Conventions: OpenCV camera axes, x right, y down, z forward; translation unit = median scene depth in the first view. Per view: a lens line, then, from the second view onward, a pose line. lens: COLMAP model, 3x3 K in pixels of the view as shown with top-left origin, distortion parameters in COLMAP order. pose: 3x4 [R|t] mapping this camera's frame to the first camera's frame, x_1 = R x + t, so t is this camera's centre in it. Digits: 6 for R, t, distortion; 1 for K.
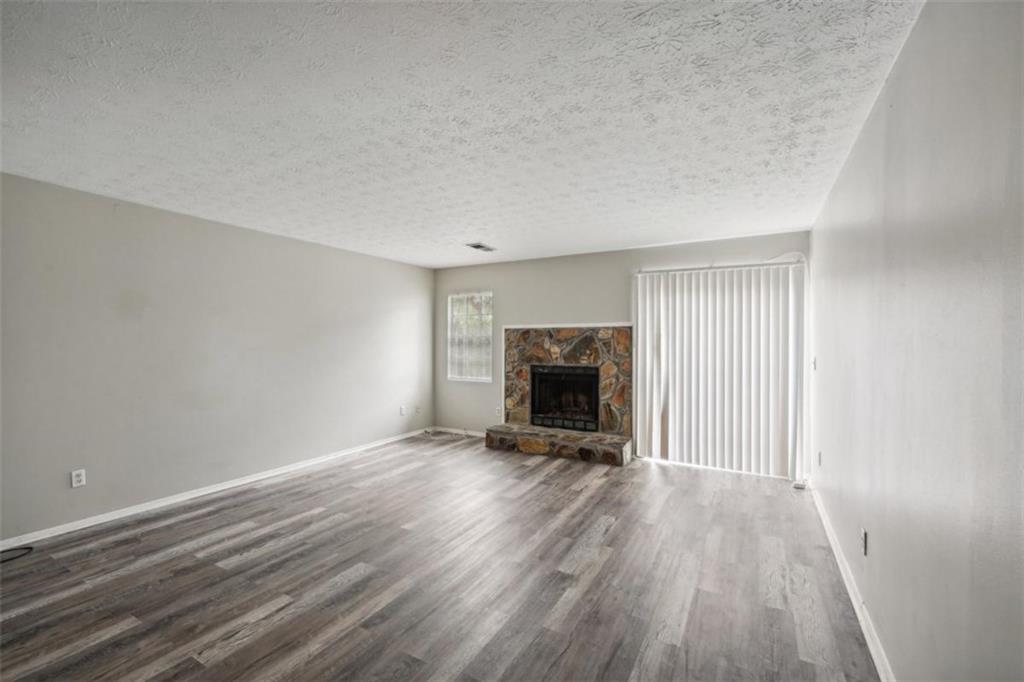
lens RADIAL K [[425.7, 0, 518.1], [0, 425.7, 340.6], [0, 0, 1]] dist [0.002135, -0.002022]
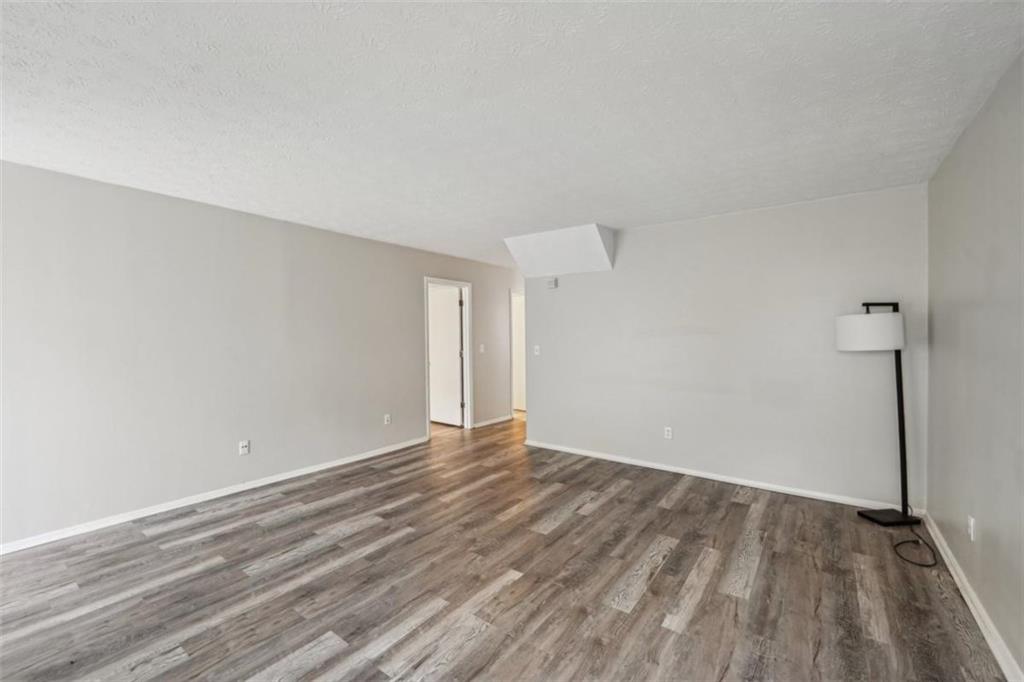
lens RADIAL K [[425.7, 0, 520.5], [0, 425.7, 336.1], [0, 0, 1]] dist [0.002135, -0.002022]
pose [[-0.993972, 0.000776, 0.109628, -0.374039], [0.000896, 0.999999, 0.001044, 0.001368], [-0.109627, 0.001136, -0.993972, 1.857562]]
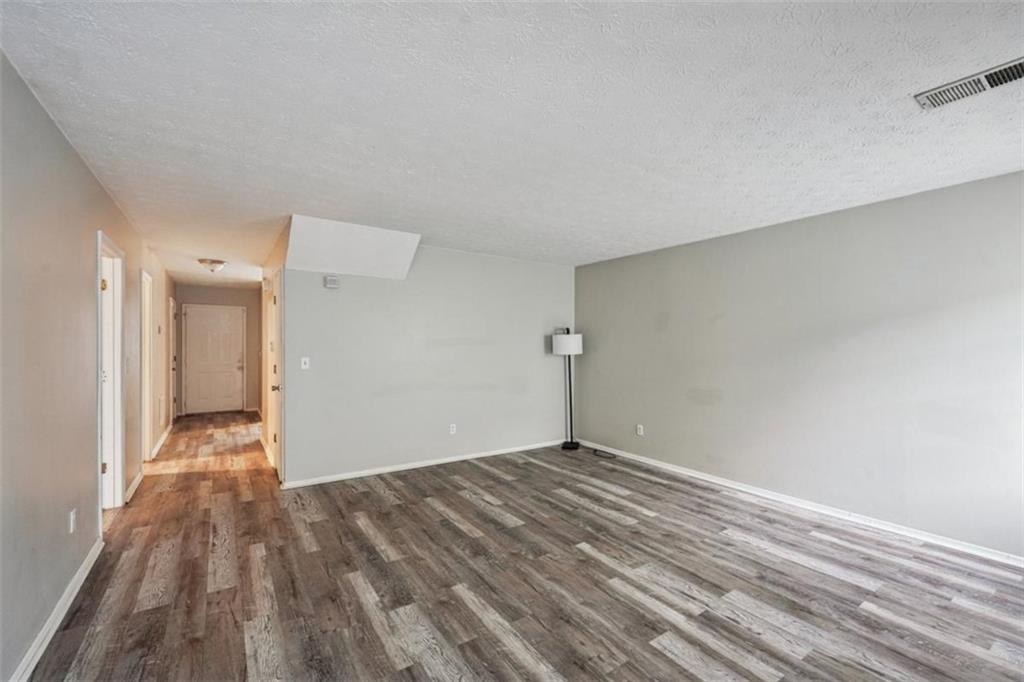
lens RADIAL K [[425.7, 0, 515.3], [0, 425.7, 349.2], [0, 0, 1]] dist [0.002135, -0.002022]
pose [[-0.440738, 0.005196, -0.897621, 0.667712], [-0.004338, 0.999959, 0.007919, 0.002107], [0.897625, 0.007384, -0.440698, 1.336133]]
